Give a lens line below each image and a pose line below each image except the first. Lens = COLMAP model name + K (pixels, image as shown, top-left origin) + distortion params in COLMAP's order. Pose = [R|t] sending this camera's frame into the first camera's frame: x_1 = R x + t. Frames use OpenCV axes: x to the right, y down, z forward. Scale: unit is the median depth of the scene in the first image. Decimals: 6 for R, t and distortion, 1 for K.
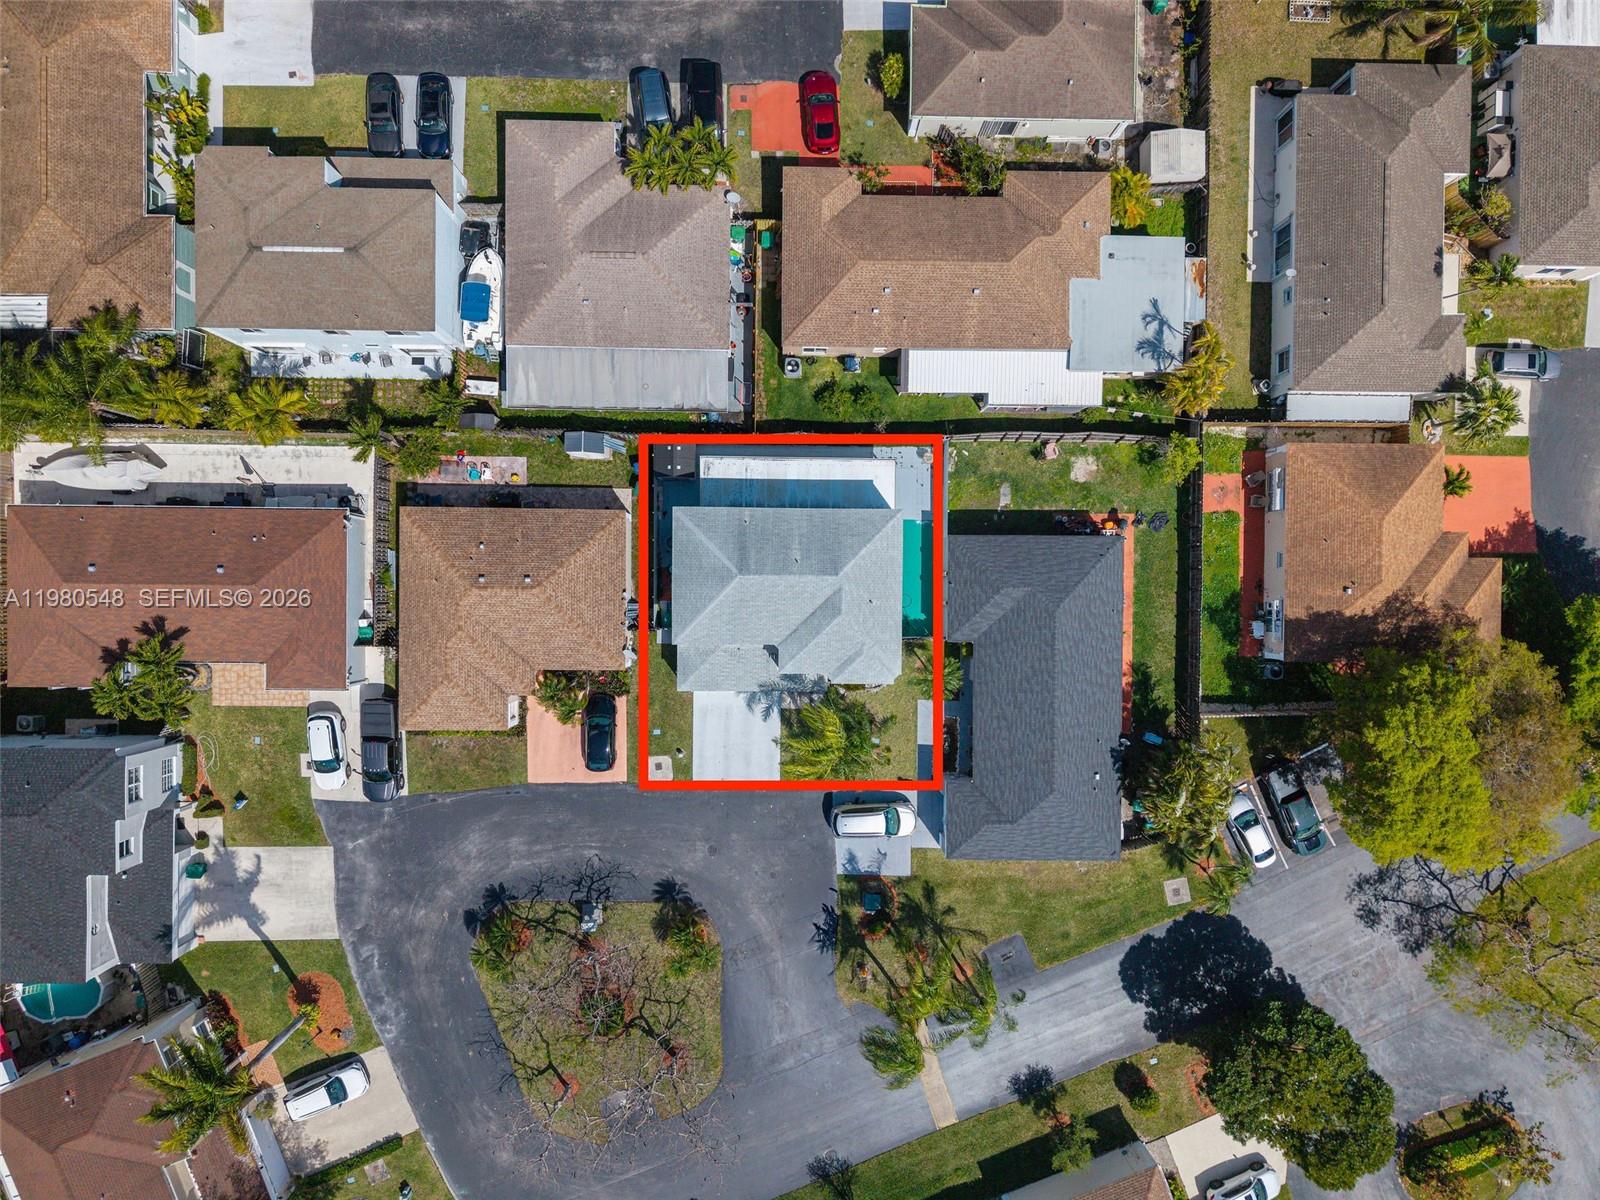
lens RADIAL K [[1071.7, 0, 800.0], [0, 1071.7, 600.0], [0, 0, 1]] dist [0.021366, -0.027685]
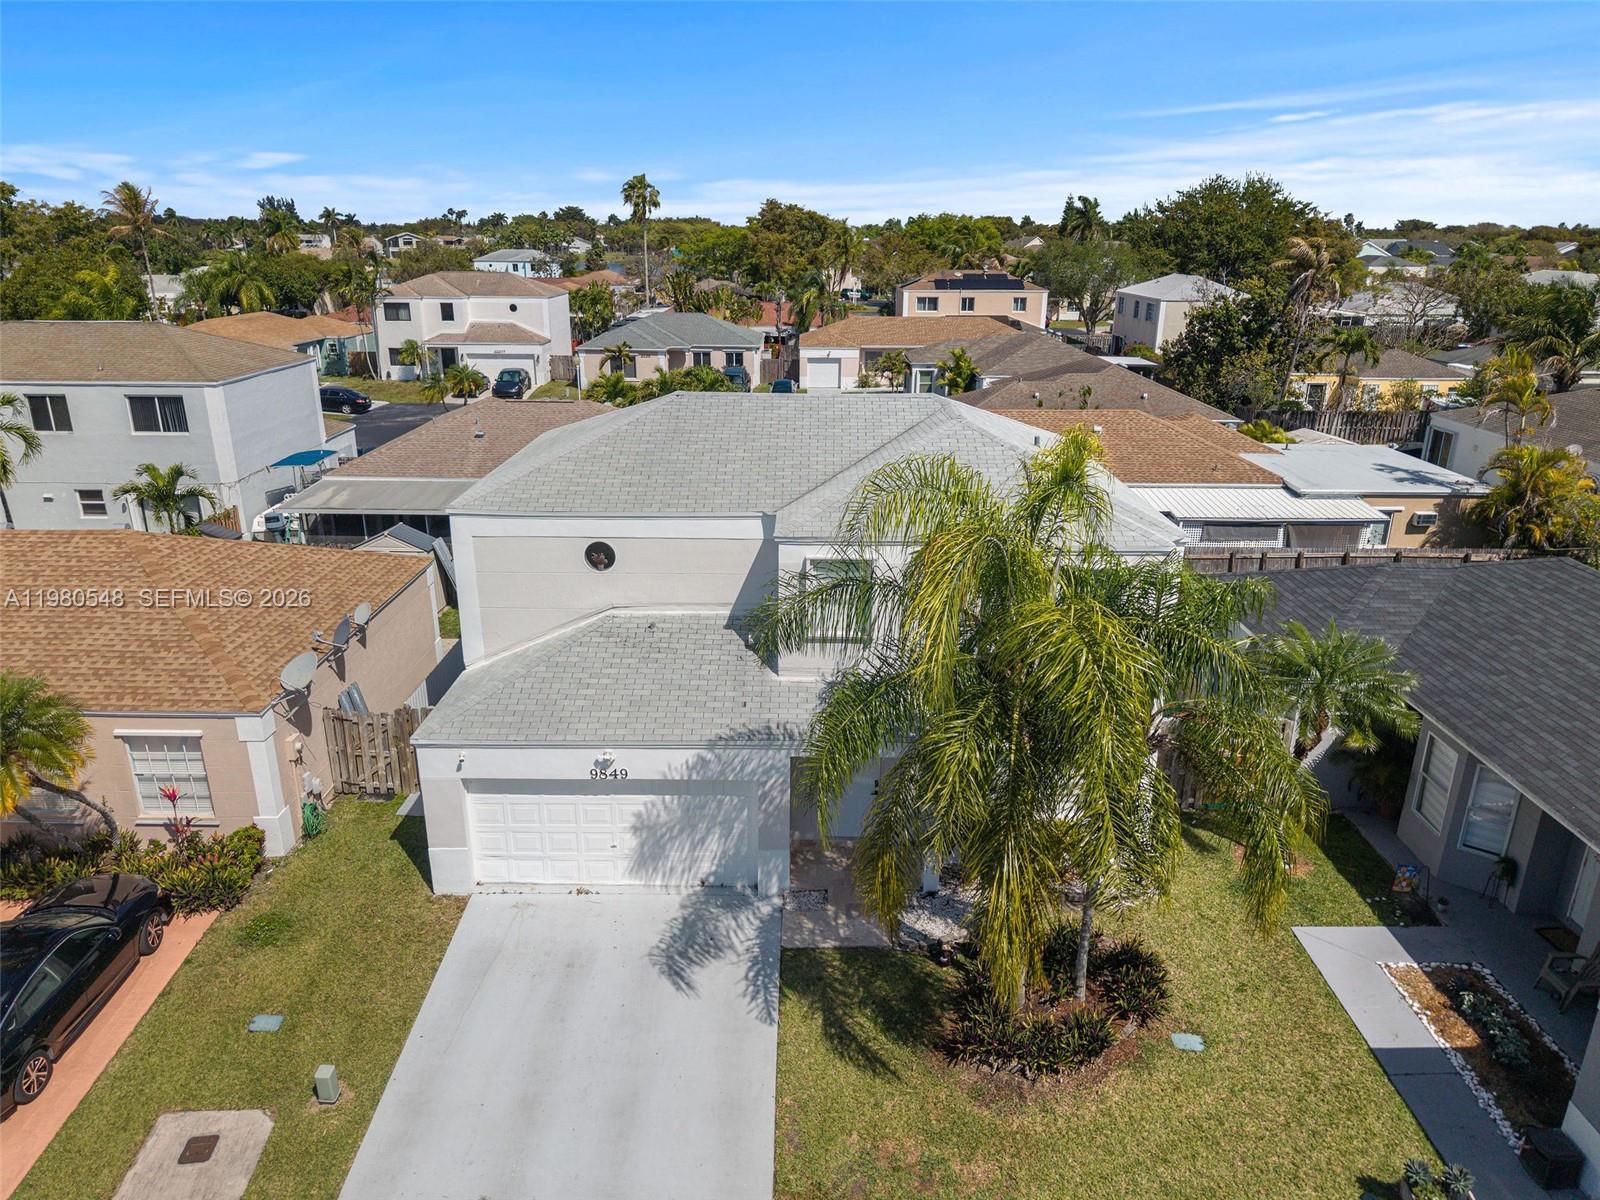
lens RADIAL K [[1071.7, 0, 800.0], [0, 1071.7, 600.0], [0, 0, 1]] dist [0.021366, -0.027685]
pose [[0.999841, -0.017851, -0.000138, -0.011375], [0.005315, 0.305053, -0.952321, 0.325493], [0.017042, 0.952168, 0.305099, 0.837042]]
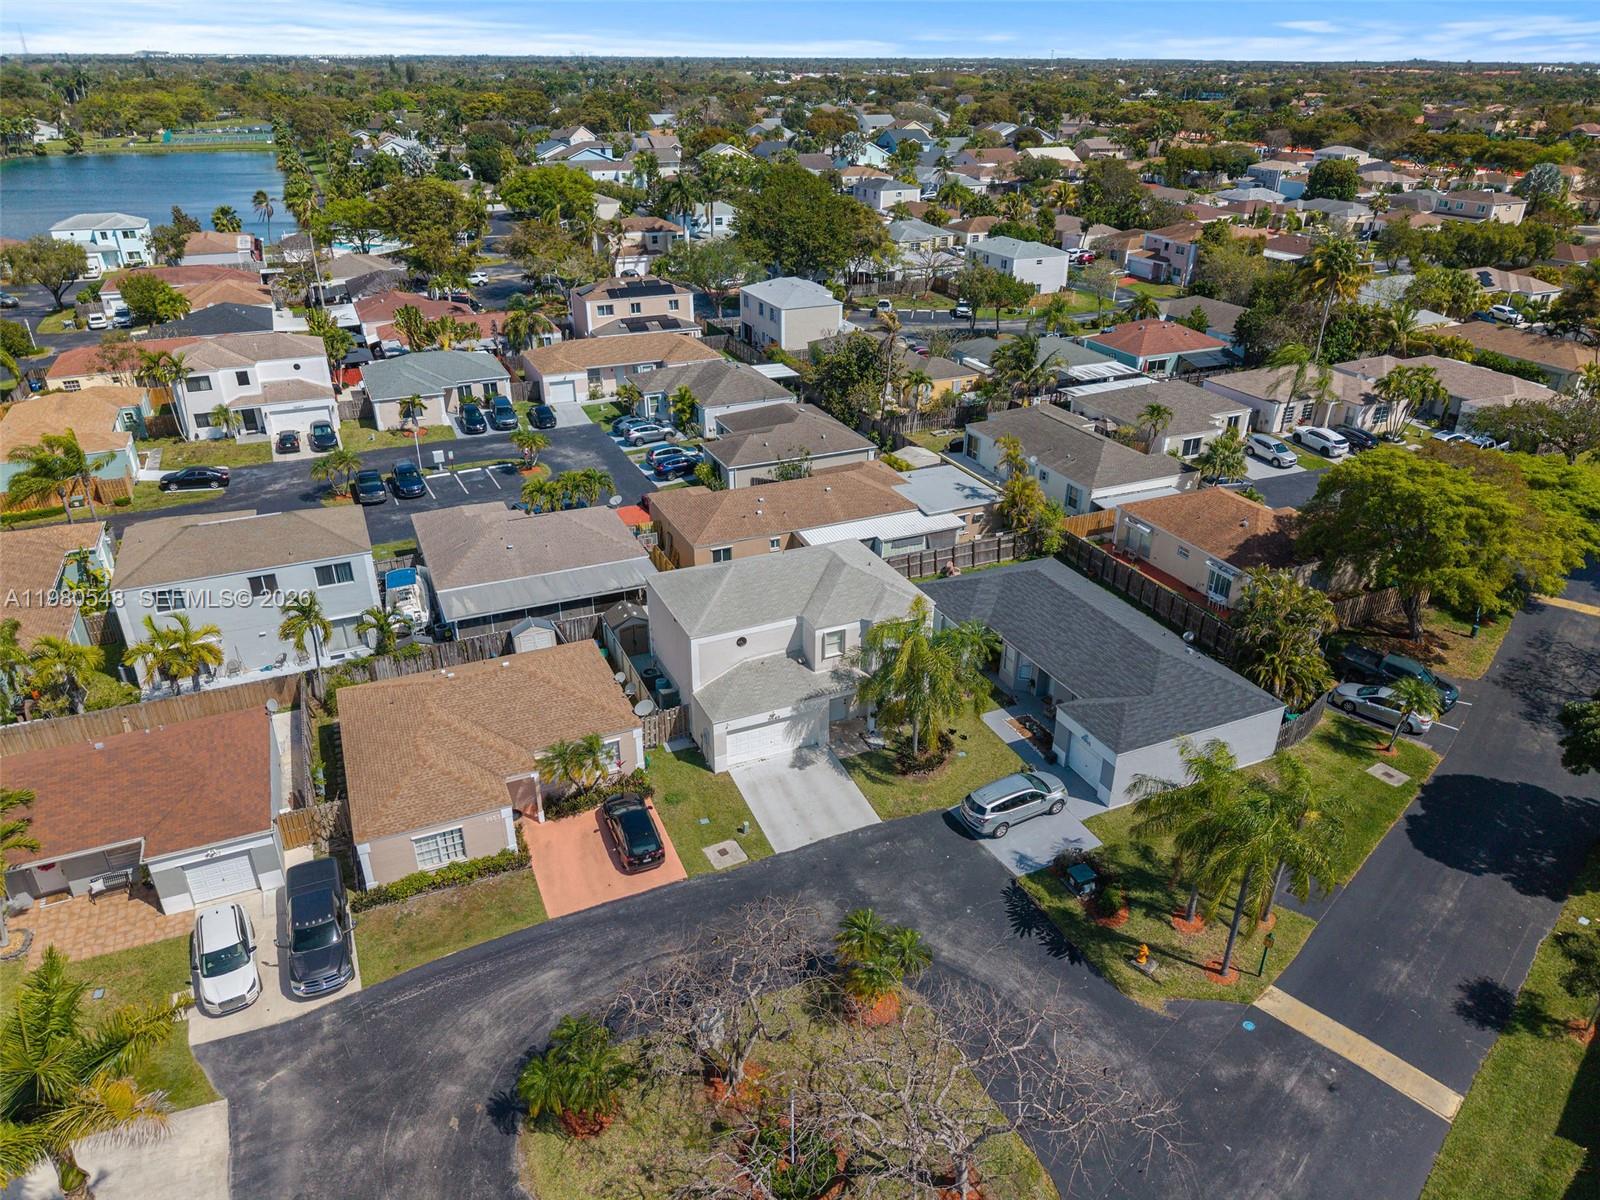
lens RADIAL K [[1080.9, 0, 800.0], [0, 1080.9, 600.0], [0, 0, 1]] dist [-0.003640, 0.001577]
pose [[0.908012, -0.205731, 0.364951, -0.315831], [0.418159, 0.391737, -0.819564, 0.707596], [0.025645, 0.896782, 0.441730, 0.530358]]
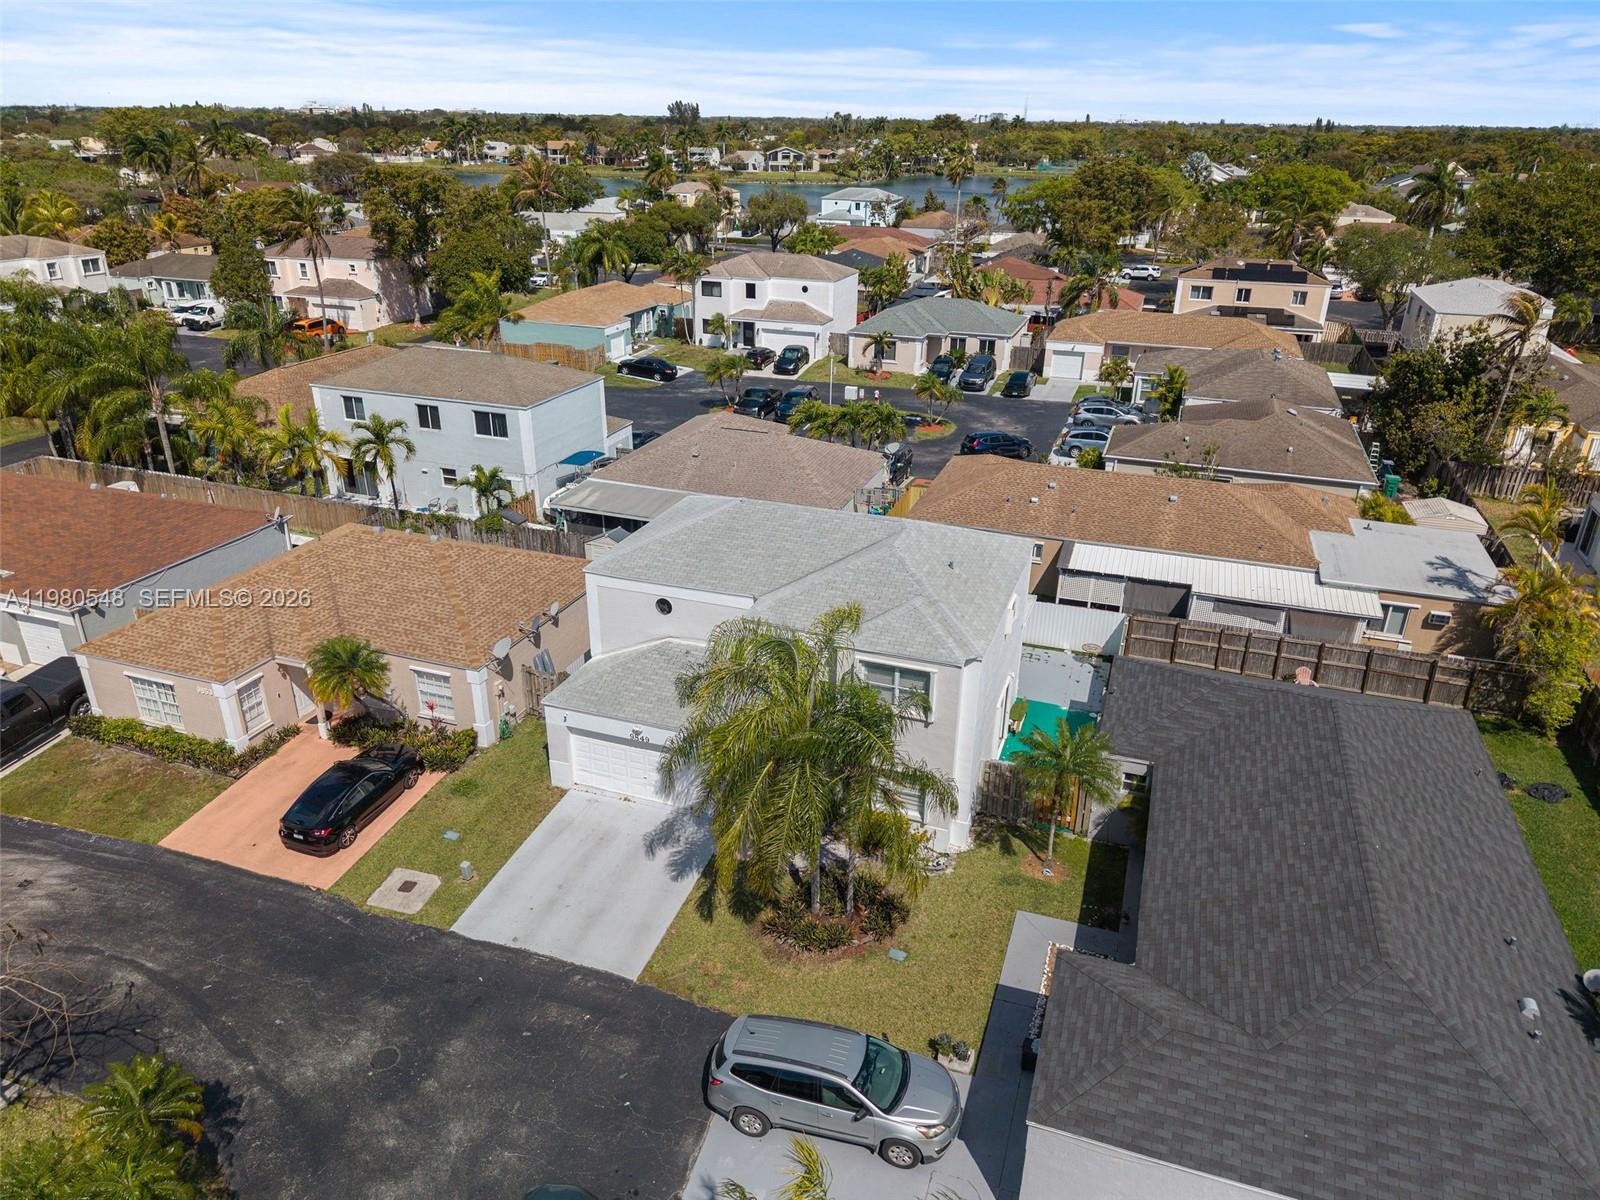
lens RADIAL K [[1065.2, 0, 800.0], [0, 1065.2, 600.0], [0, 0, 1]] dist [0.059889, -0.115913]
pose [[0.945388, 0.121658, -0.302393, 0.143086], [-0.325922, 0.364466, -0.872318, 0.448618], [0.004088, 0.923235, 0.384213, 0.722030]]
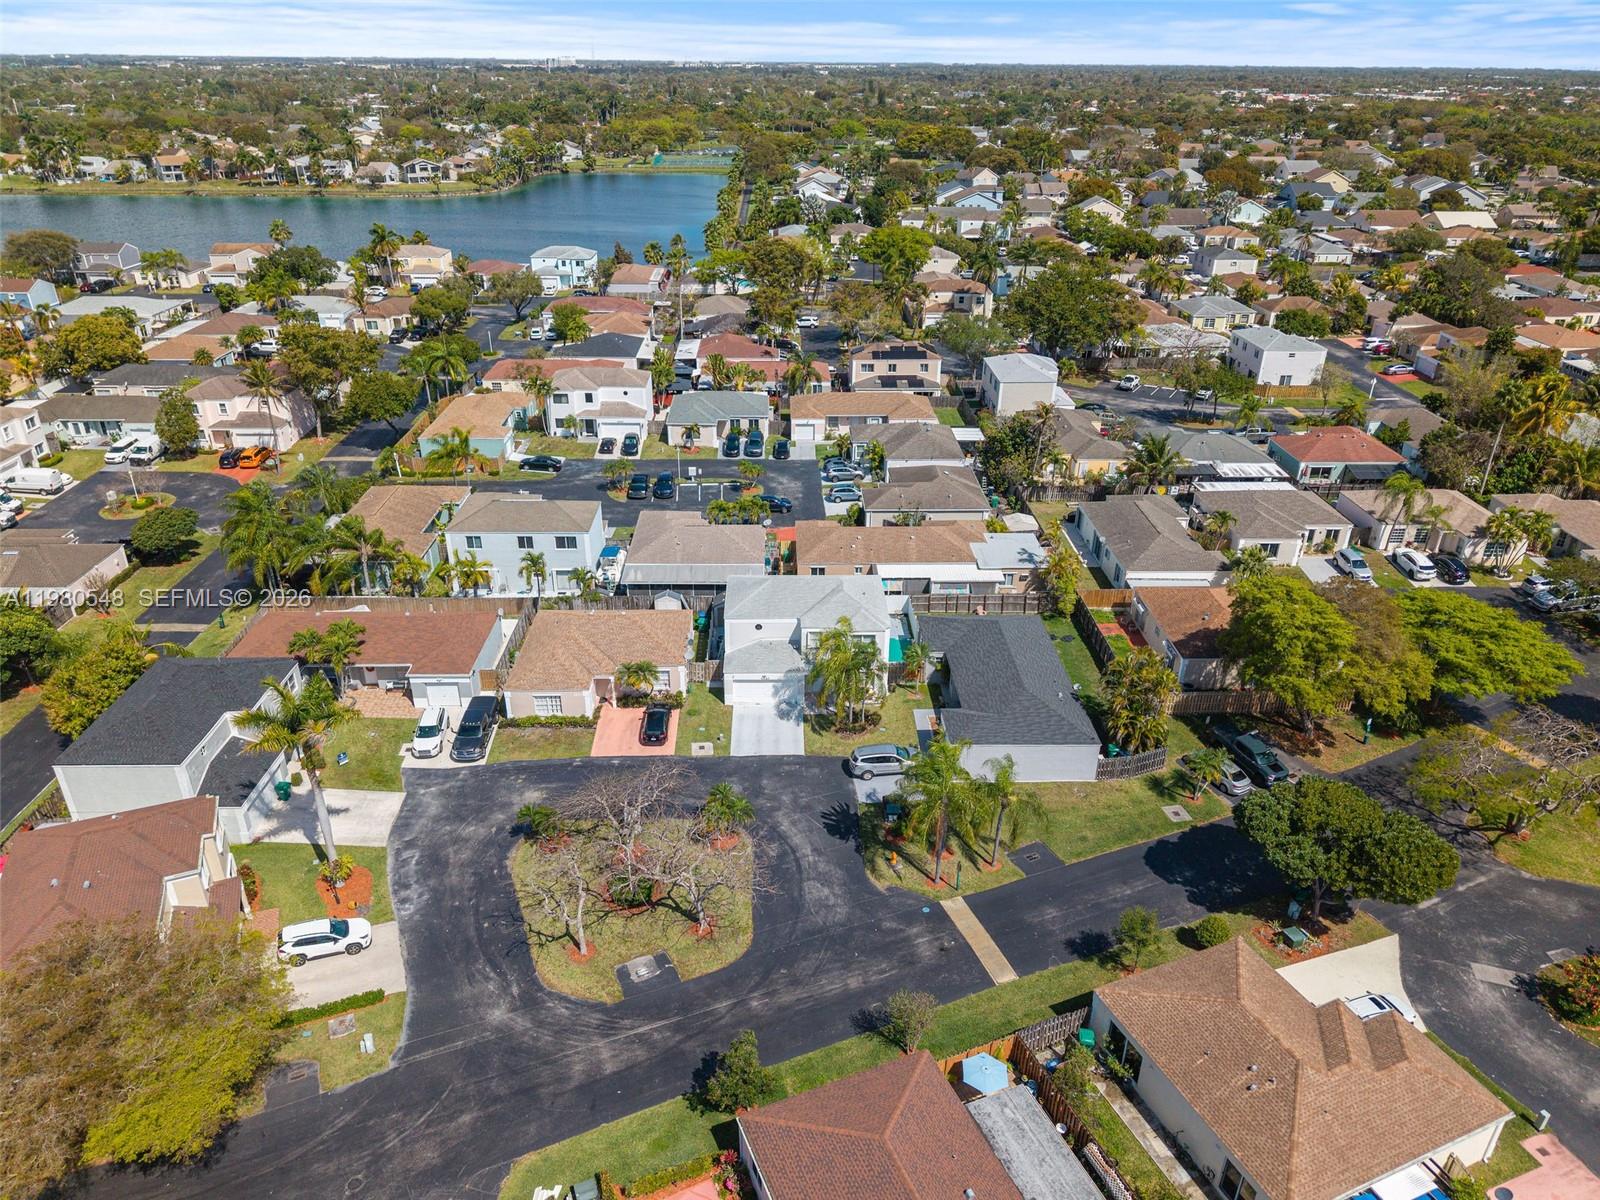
lens RADIAL K [[1071.7, 0, 800.0], [0, 1071.7, 600.0], [0, 0, 1]] dist [0.021366, -0.027685]
pose [[0.999408, -0.027928, 0.020071, -0.042167], [0.030137, 0.430000, -0.902326, 1.162800], [0.016570, 0.902397, 0.430587, 0.344396]]
